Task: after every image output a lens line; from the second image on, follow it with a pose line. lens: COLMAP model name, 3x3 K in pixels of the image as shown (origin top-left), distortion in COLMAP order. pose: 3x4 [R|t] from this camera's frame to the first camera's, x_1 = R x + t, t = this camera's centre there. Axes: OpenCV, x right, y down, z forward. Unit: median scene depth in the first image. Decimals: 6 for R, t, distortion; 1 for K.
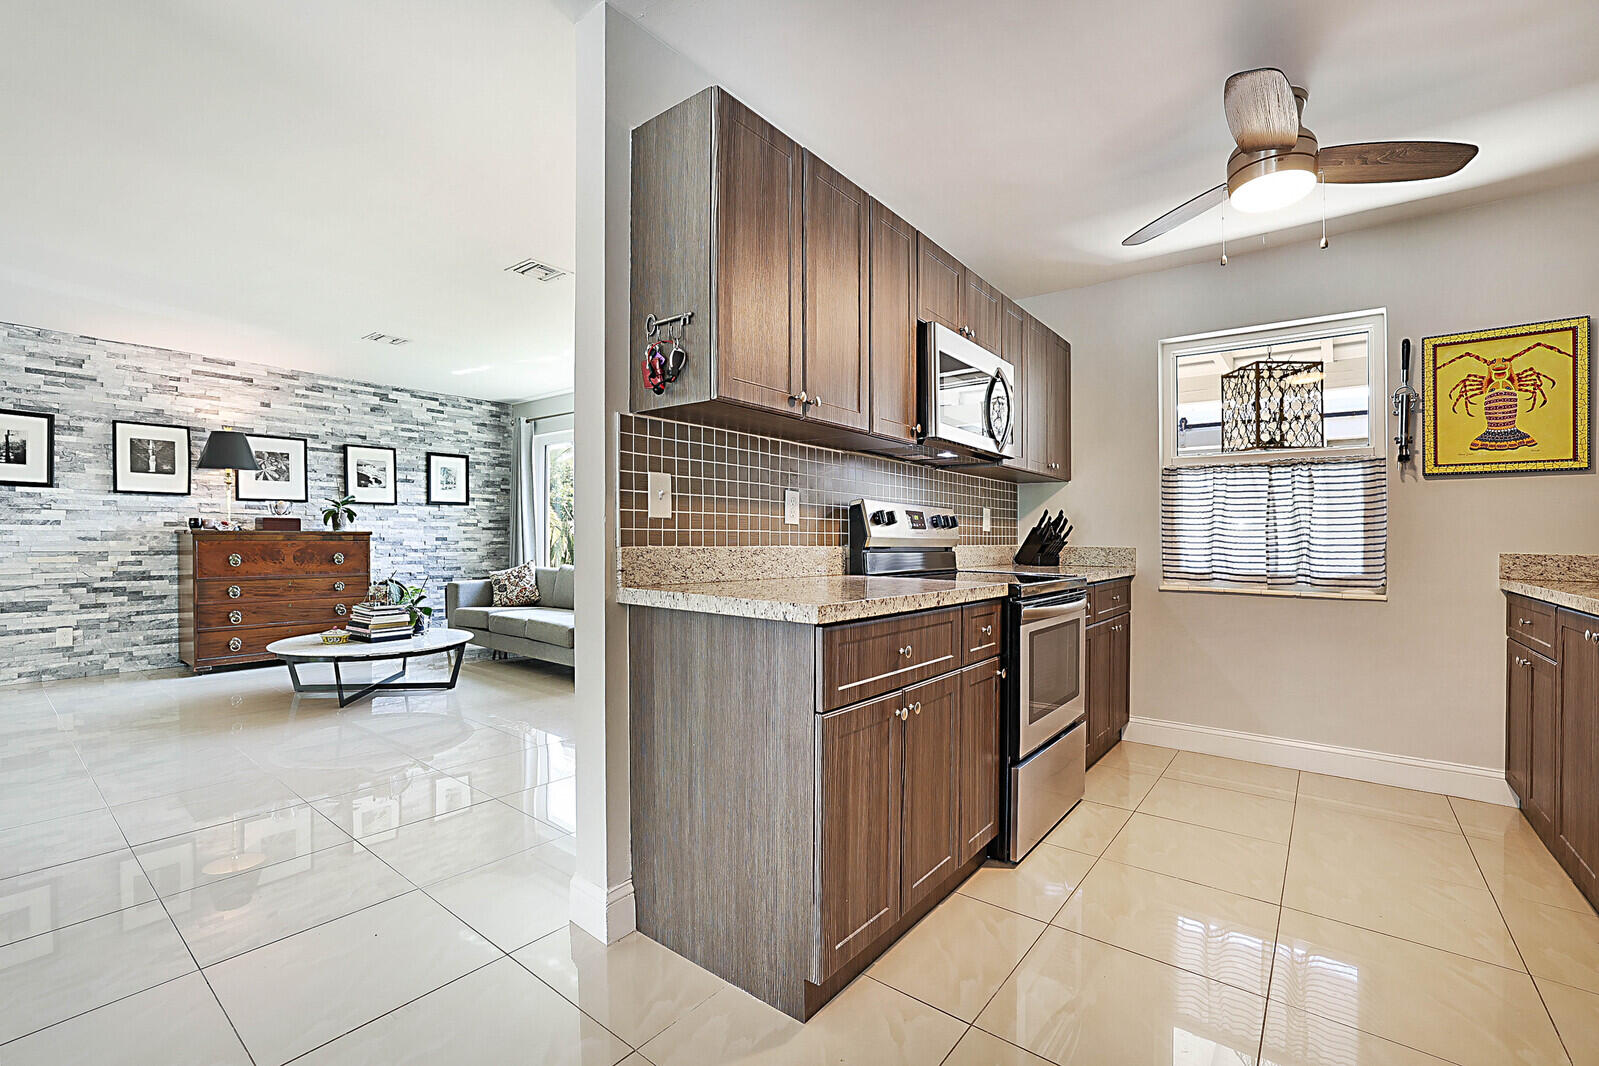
lens RADIAL K [[688.3, 0, 791.8], [0, 688.3, 542.4], [0, 0, 1]] dist [-0.019660, 0.007028]
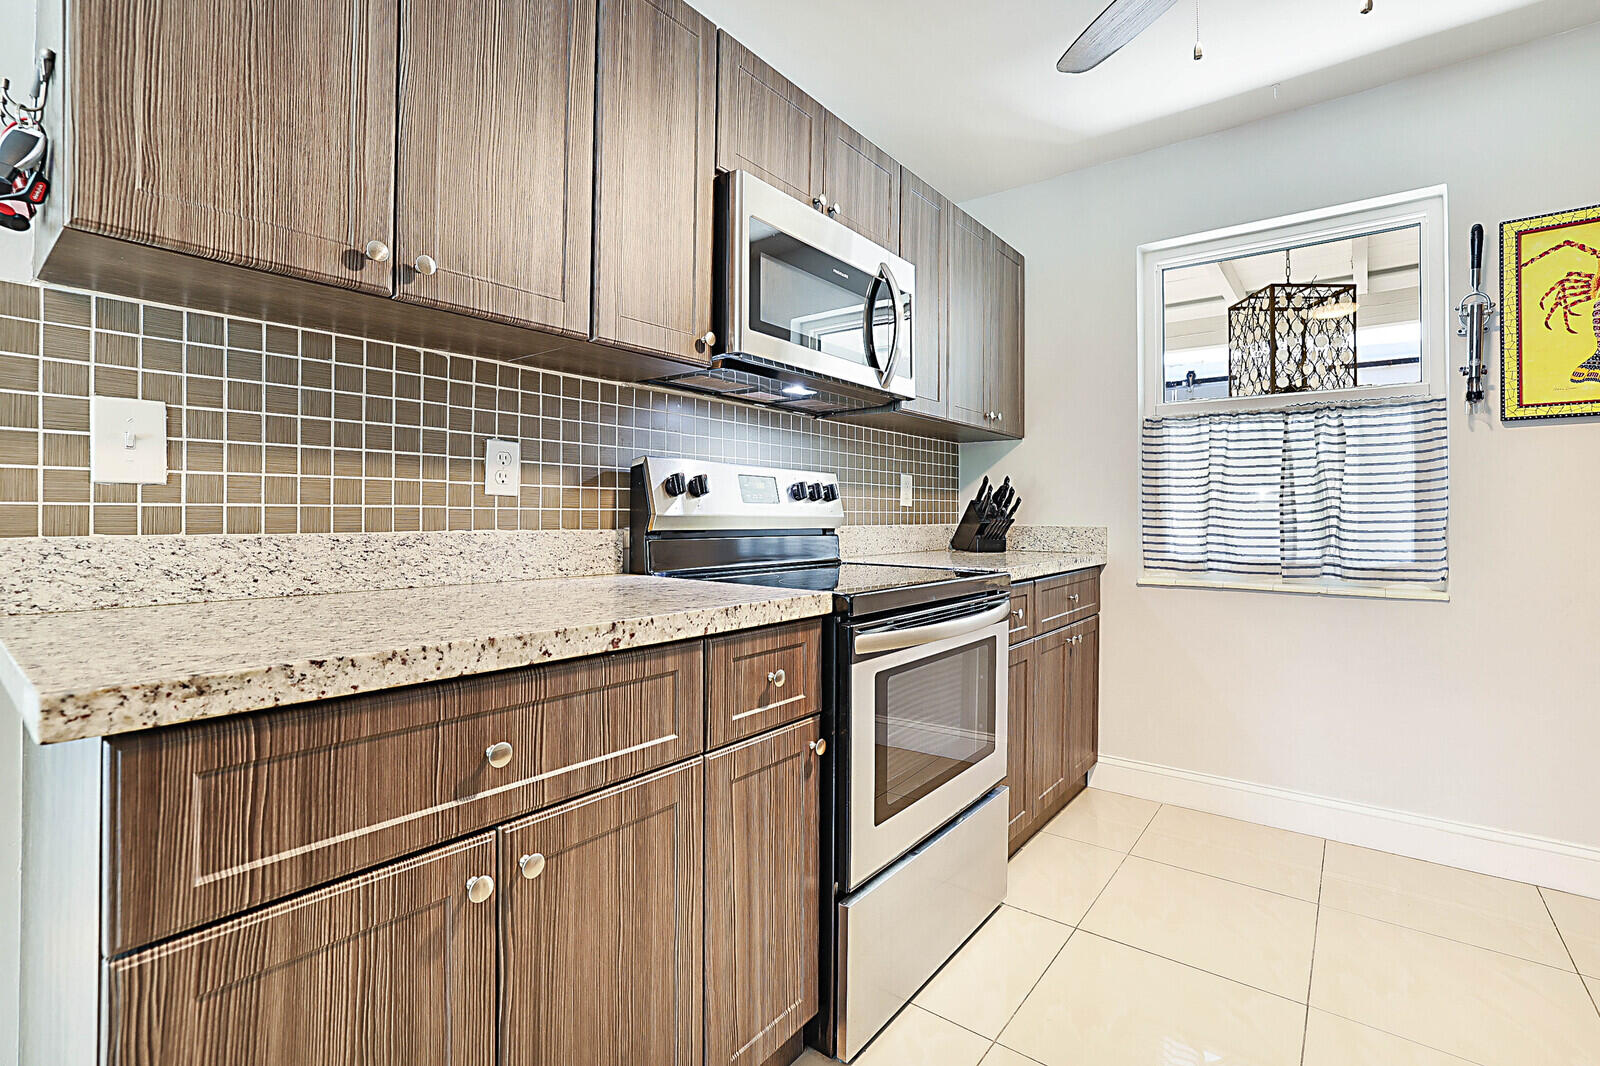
lens RADIAL K [[720.8, 0, 806.7], [0, 720.8, 525.4], [0, 0, 1]] dist [-0.026326, 0.008850]
pose [[0.999954, -0.006740, 0.006878, 0.218299], [0.006694, 0.999955, 0.006788, -0.001485], [-0.006923, -0.006742, 0.999953, 0.287509]]
